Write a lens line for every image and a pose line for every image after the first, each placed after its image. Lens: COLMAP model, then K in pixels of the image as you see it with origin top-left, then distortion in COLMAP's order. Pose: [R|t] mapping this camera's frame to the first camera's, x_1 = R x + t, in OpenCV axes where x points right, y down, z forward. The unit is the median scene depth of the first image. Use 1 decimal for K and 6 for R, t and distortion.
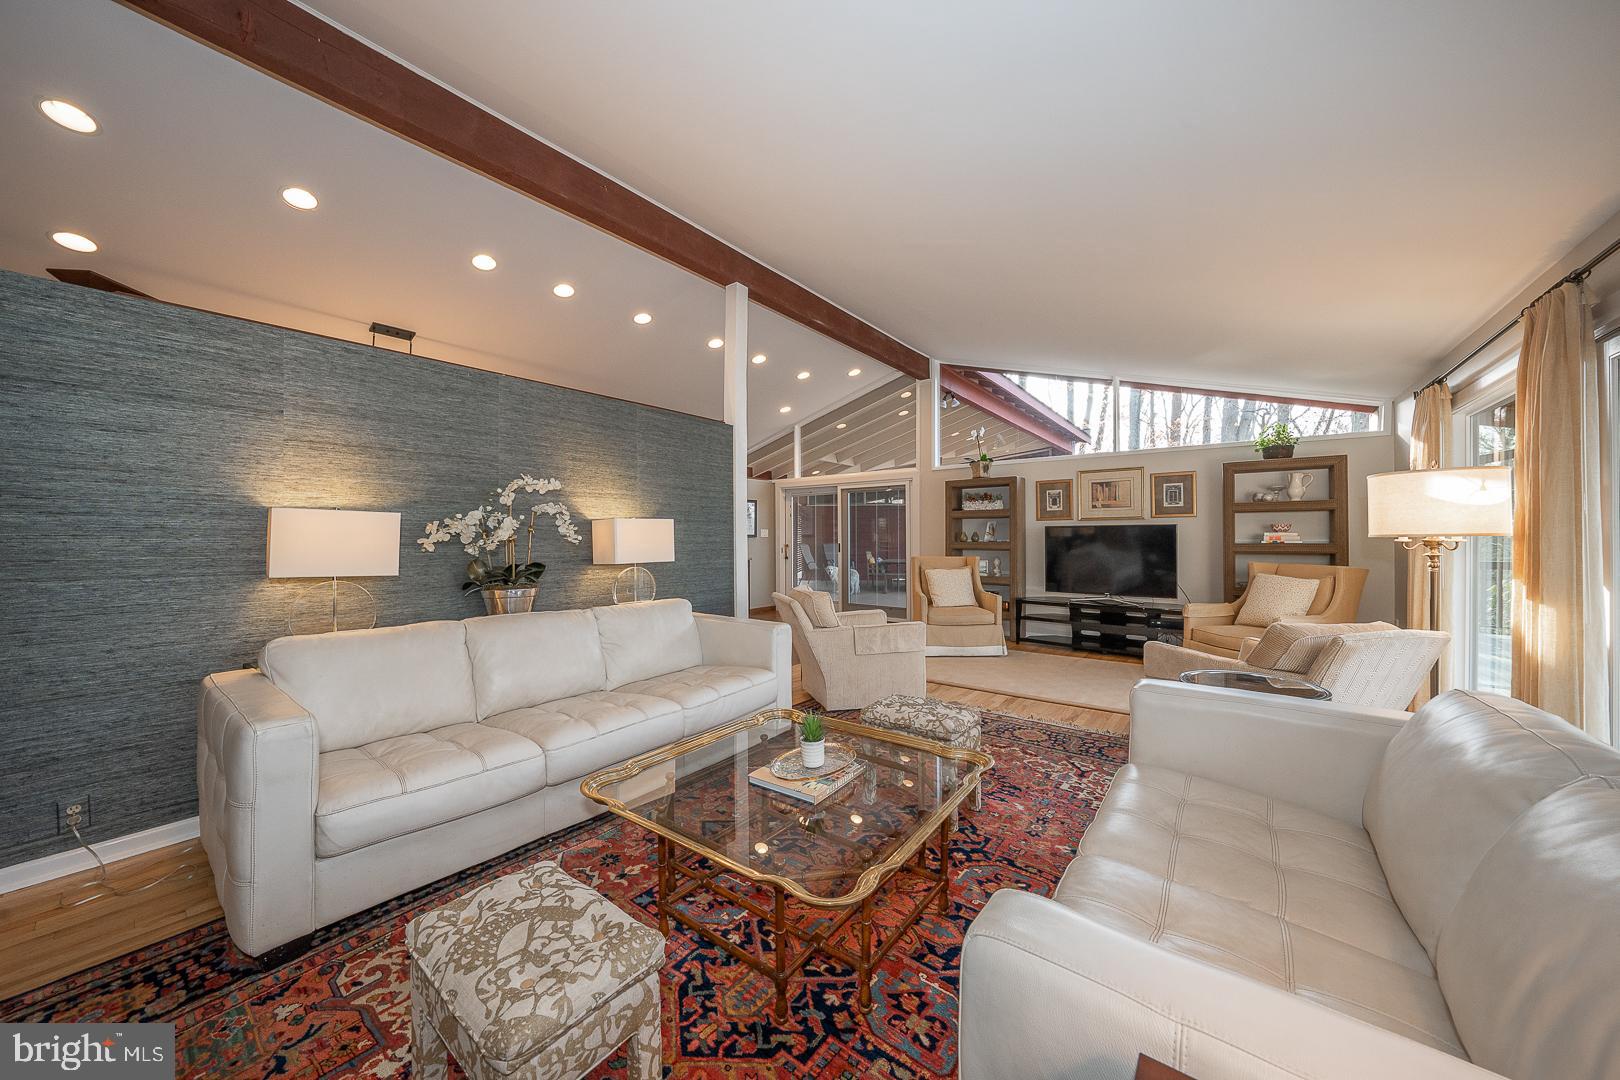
lens RADIAL K [[557.8, 0, 809.7], [0, 557.8, 534.4], [0, 0, 1]] dist [-0.028398, 0.006332]
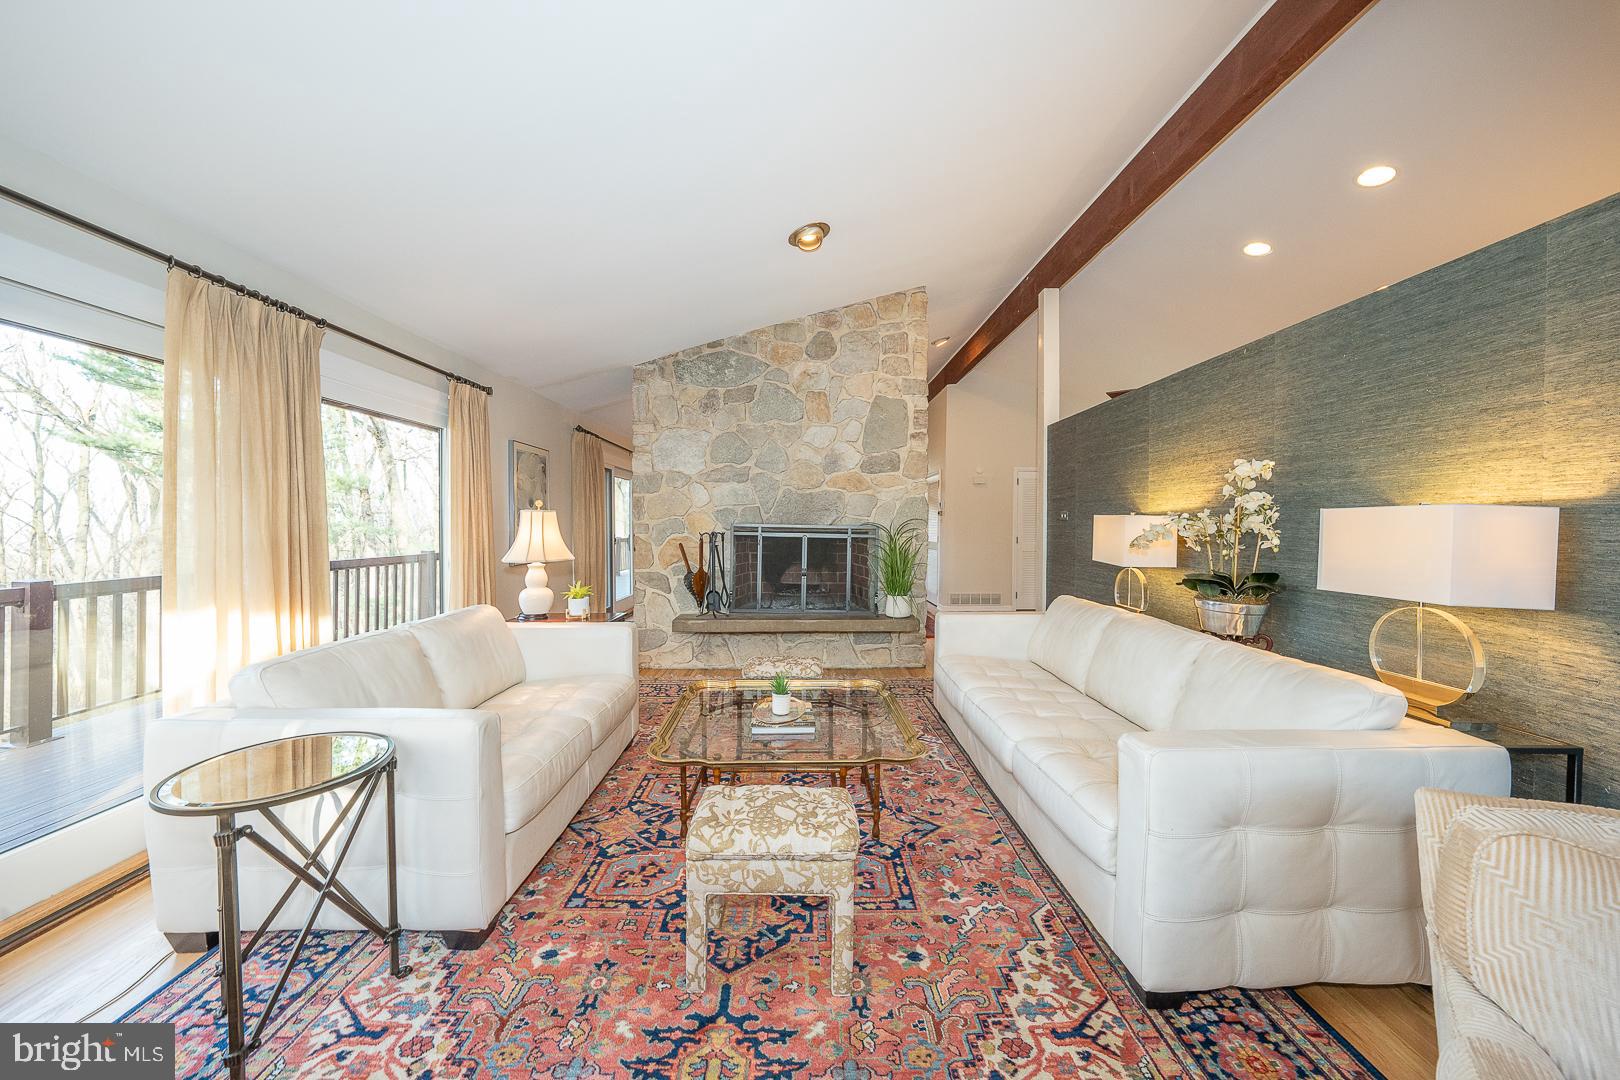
lens RADIAL K [[557.8, 0, 809.7], [0, 557.8, 534.4], [0, 0, 1]] dist [-0.028398, 0.006332]
pose [[-0.779911, 0.012529, -0.625765, 0.248225], [-0.000577, 0.999785, 0.020737, -0.009663], [0.625890, 0.016534, -0.779736, 0.667643]]
